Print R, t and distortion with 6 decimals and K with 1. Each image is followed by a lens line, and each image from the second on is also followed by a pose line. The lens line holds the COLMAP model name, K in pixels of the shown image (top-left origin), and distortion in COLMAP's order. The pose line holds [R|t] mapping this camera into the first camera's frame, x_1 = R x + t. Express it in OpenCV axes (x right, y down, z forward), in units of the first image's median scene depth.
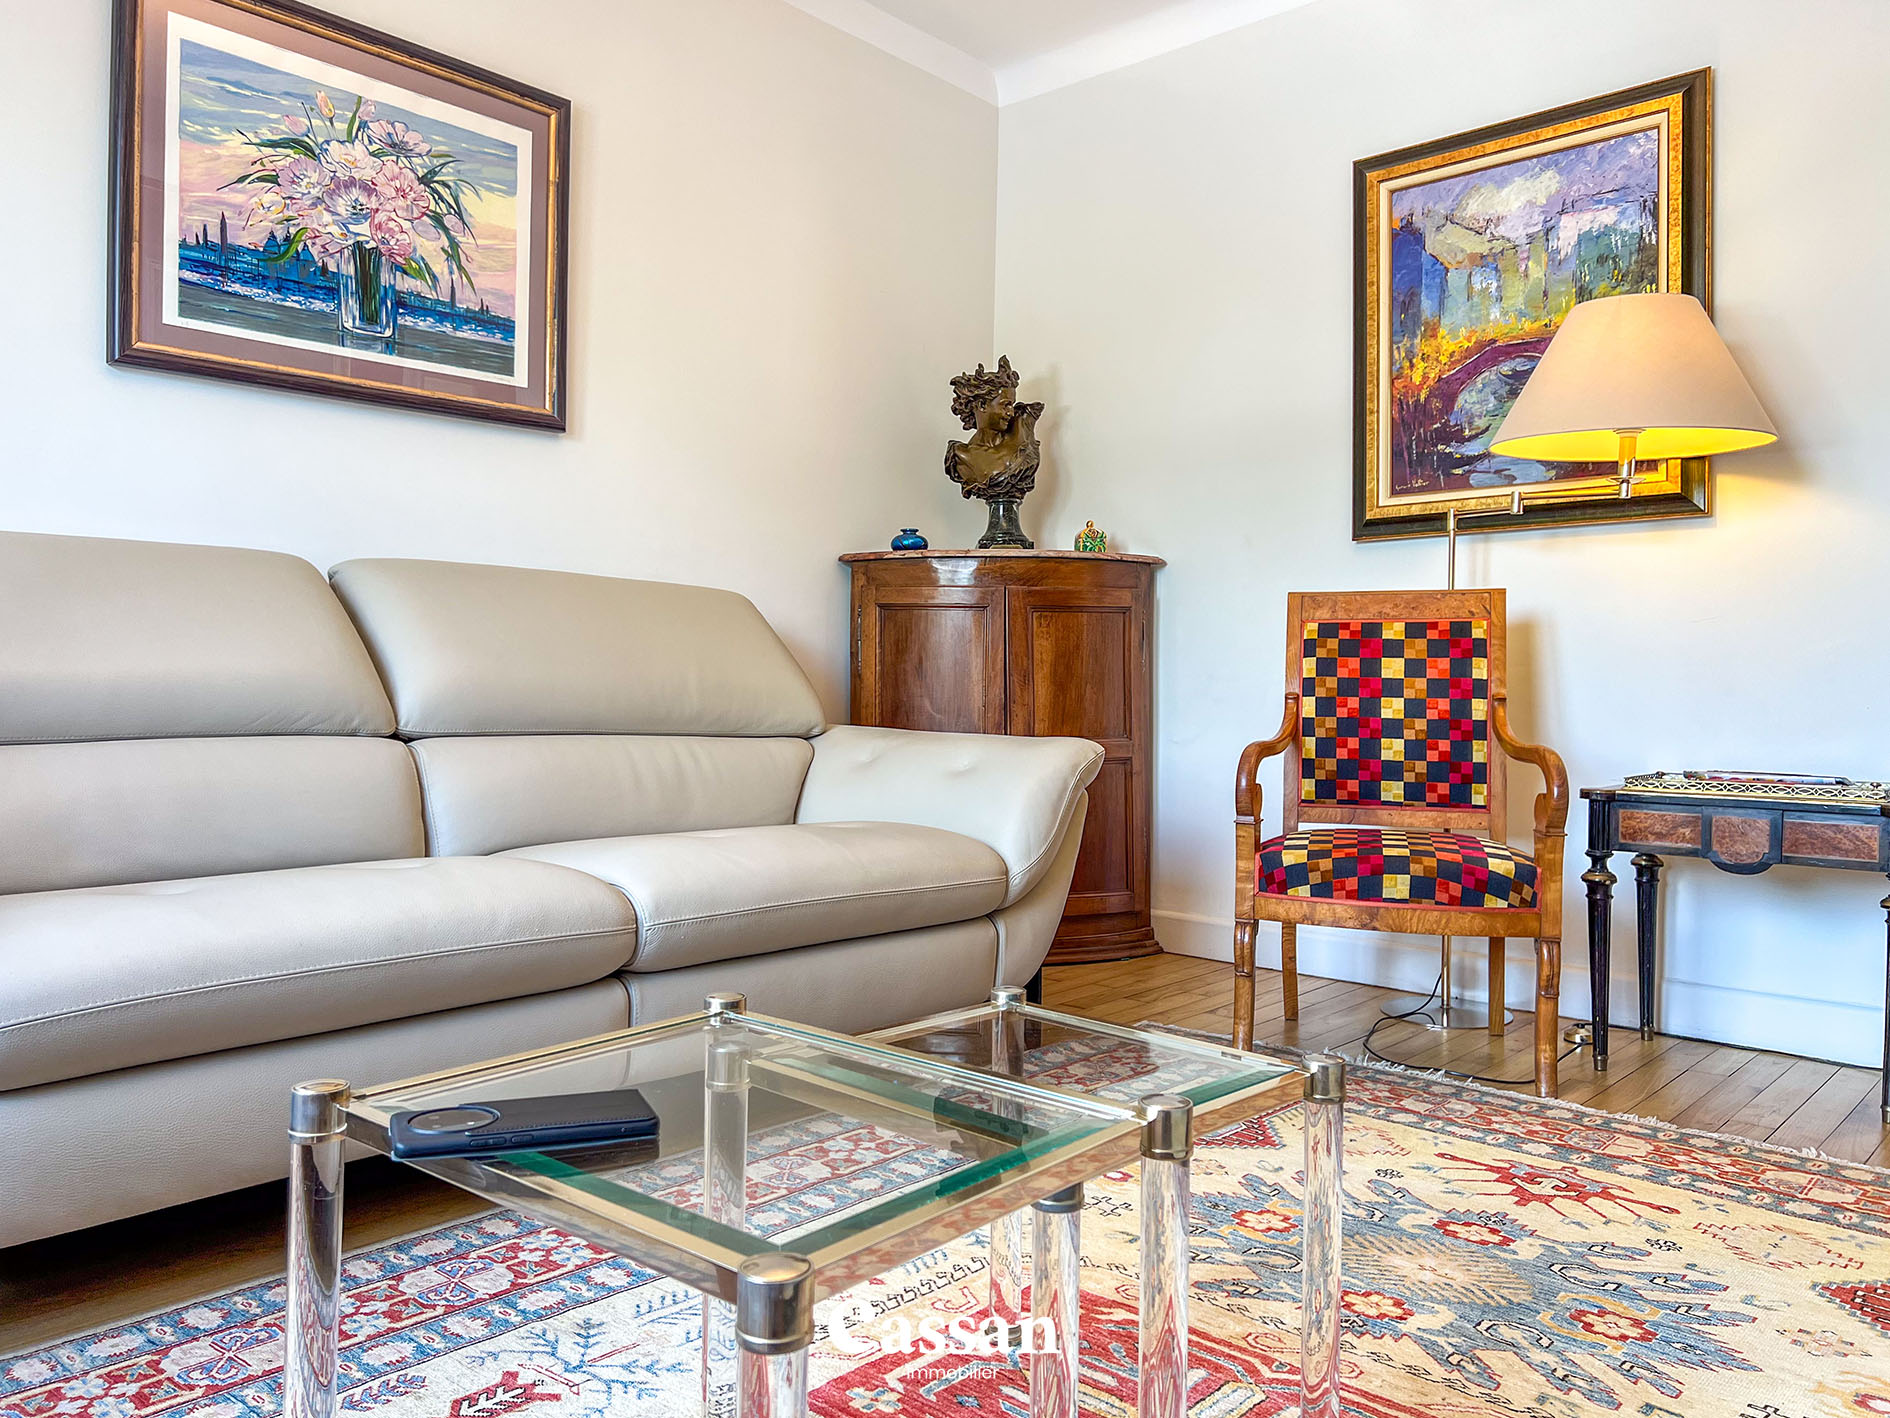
lens RADIAL K [[1422.1, 0, 942.4], [0, 1422.1, 672.2], [0, 0, 1]] dist [0.043016, -0.051853]
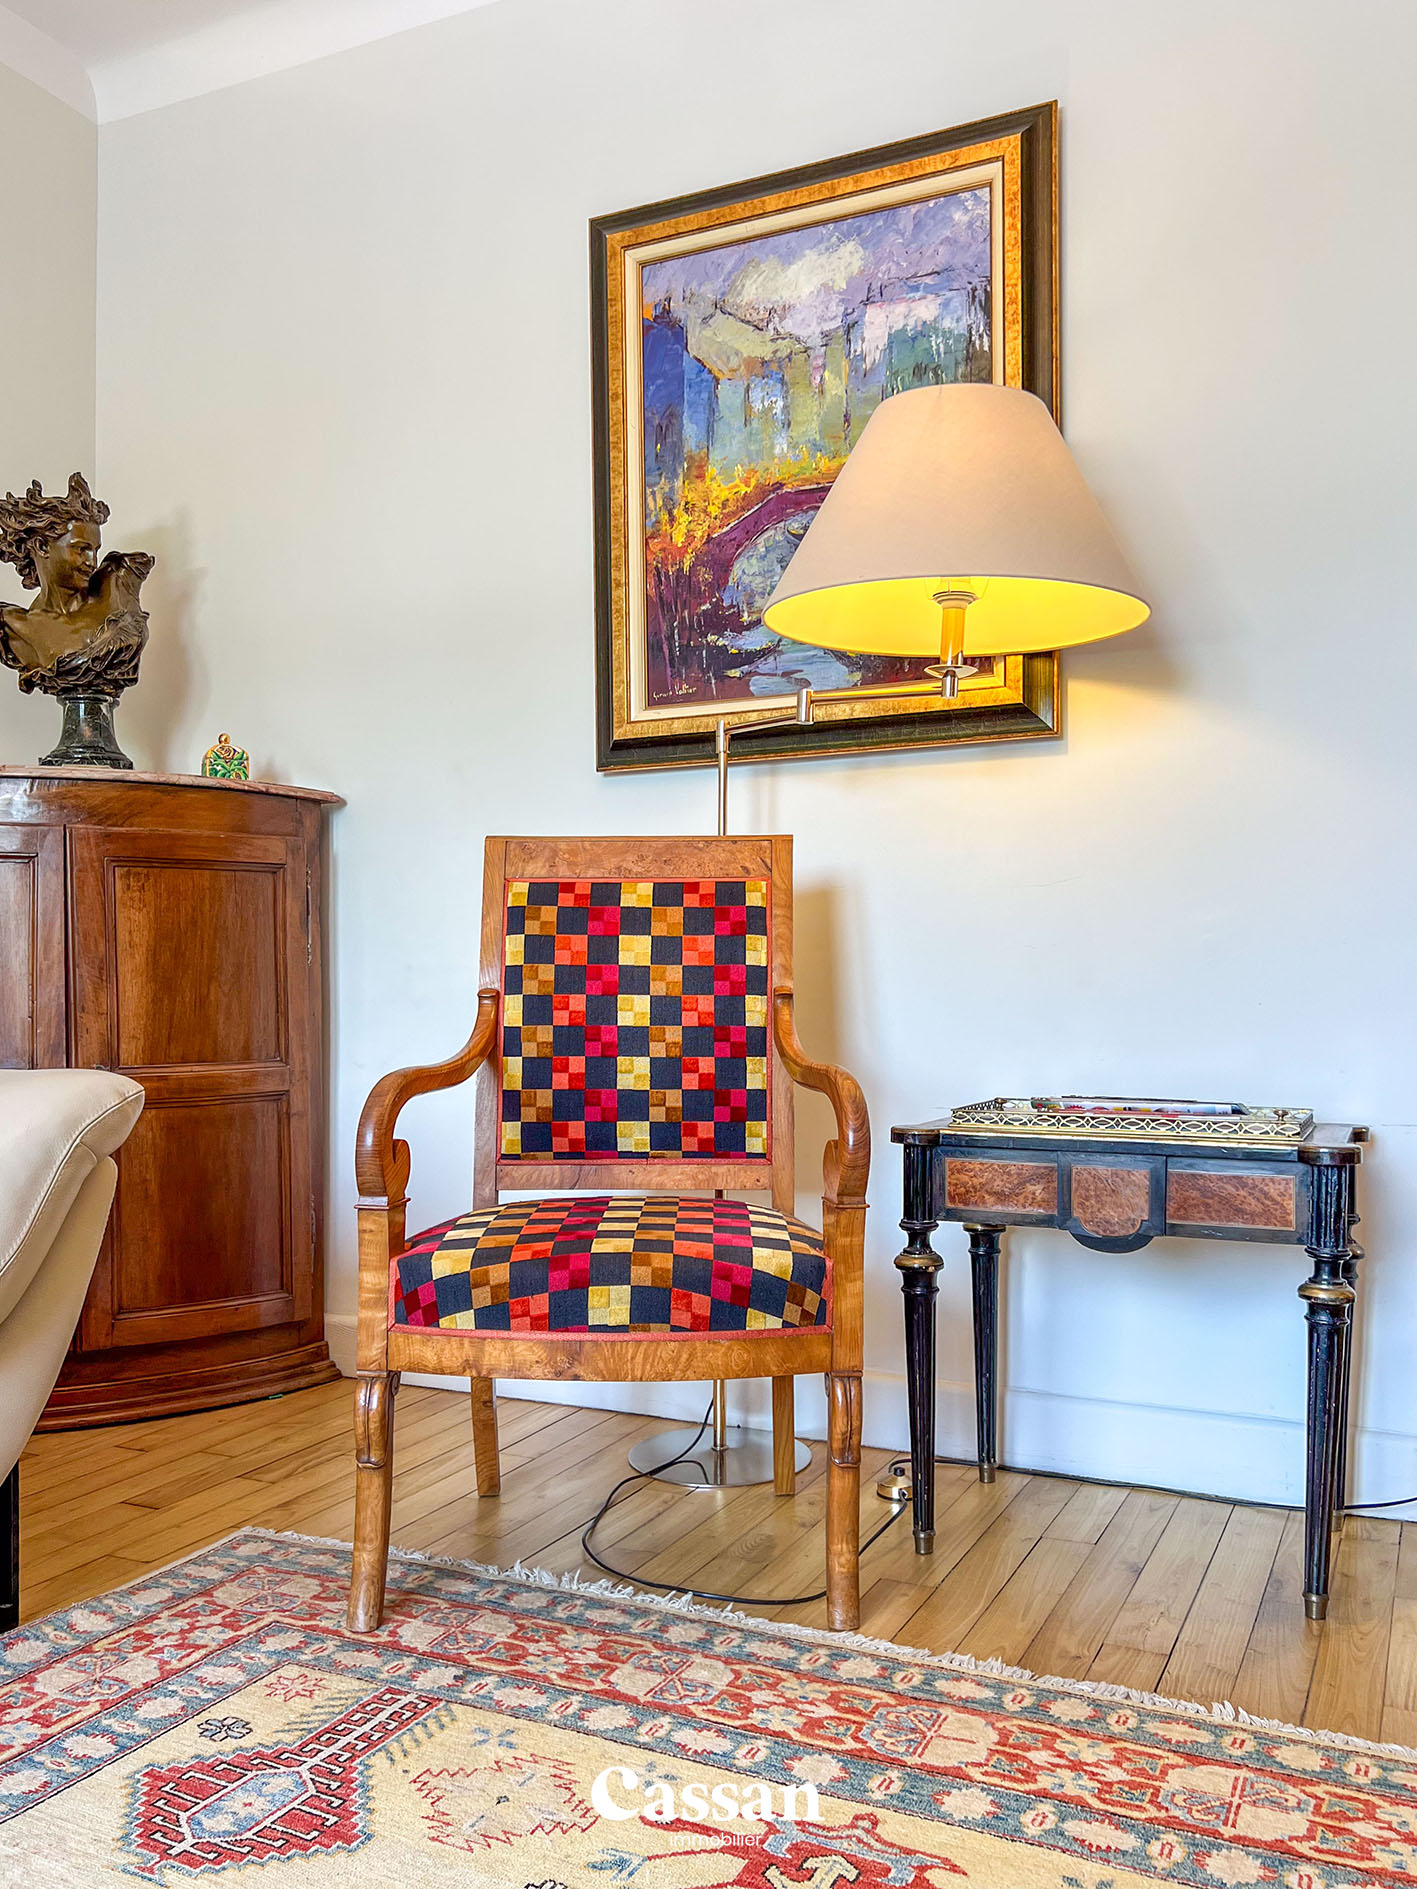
lens RADIAL K [[1454.9, 0, 708.5], [0, 1454.9, 944.5], [0, 0, 1]] dist [0.098106, -0.154744]
pose [[0.963471, 0.000523, 0.267814, 0.168260], [0.004975, 0.999791, -0.019851, 0.008143], [-0.267768, 0.020458, 0.963266, 0.339756]]
